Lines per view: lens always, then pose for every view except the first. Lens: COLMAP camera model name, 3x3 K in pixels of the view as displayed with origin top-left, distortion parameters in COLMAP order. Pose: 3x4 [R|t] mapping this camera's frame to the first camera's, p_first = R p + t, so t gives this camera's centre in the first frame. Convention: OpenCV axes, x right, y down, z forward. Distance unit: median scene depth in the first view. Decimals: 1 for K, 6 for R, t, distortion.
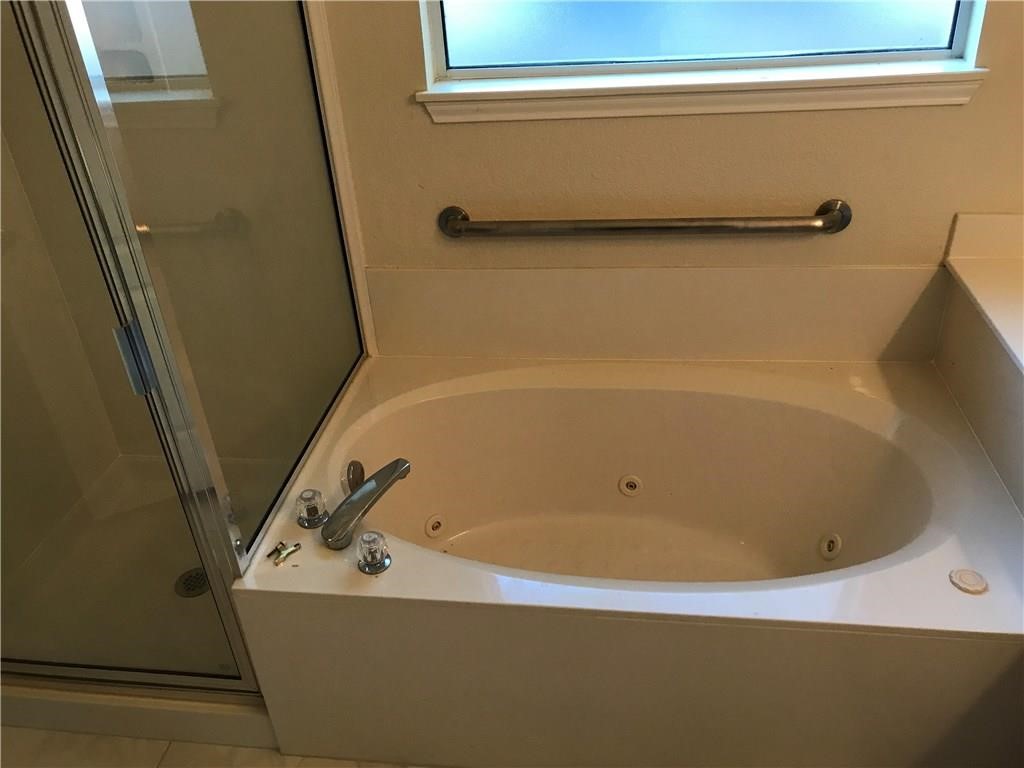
lens RADIAL K [[839.1, 0, 514.6], [0, 839.1, 382.1], [0, 0, 1]] dist [0.016827, -0.019967]
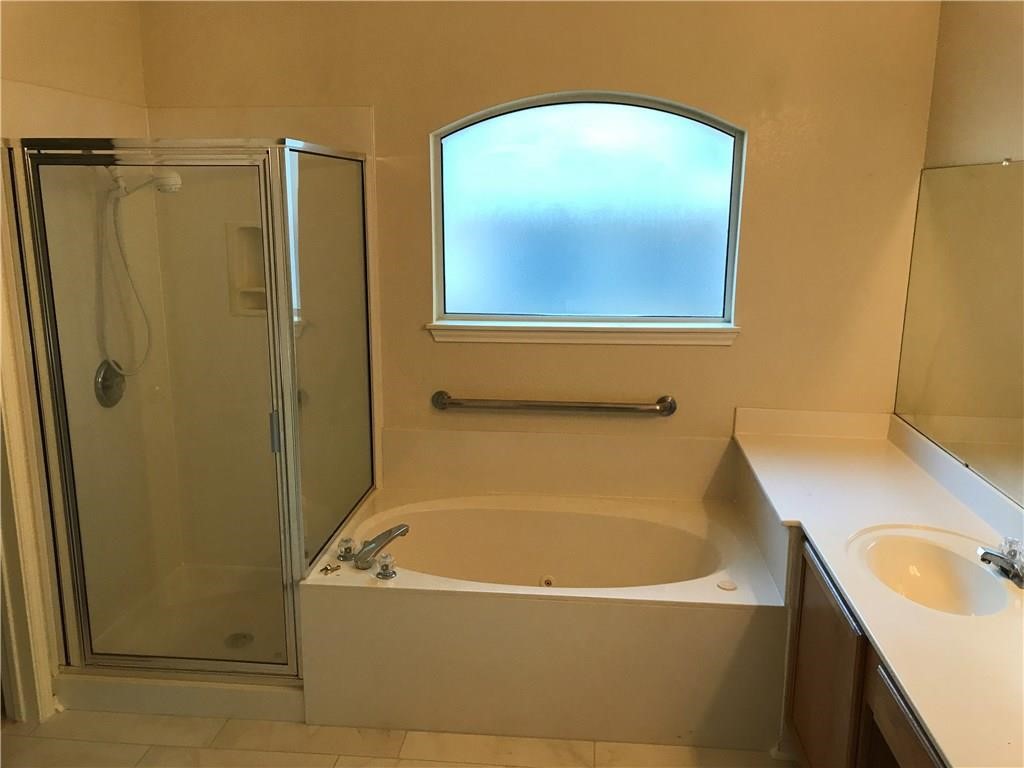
lens RADIAL K [[839.1, 0, 515.9], [0, 839.1, 381.8], [0, 0, 1]] dist [0.016827, -0.019967]
pose [[0.997172, 0.055560, 0.050613, -0.014356], [-0.035624, 0.942382, -0.332637, 0.352781], [-0.066178, 0.329894, 0.941696, -0.629376]]
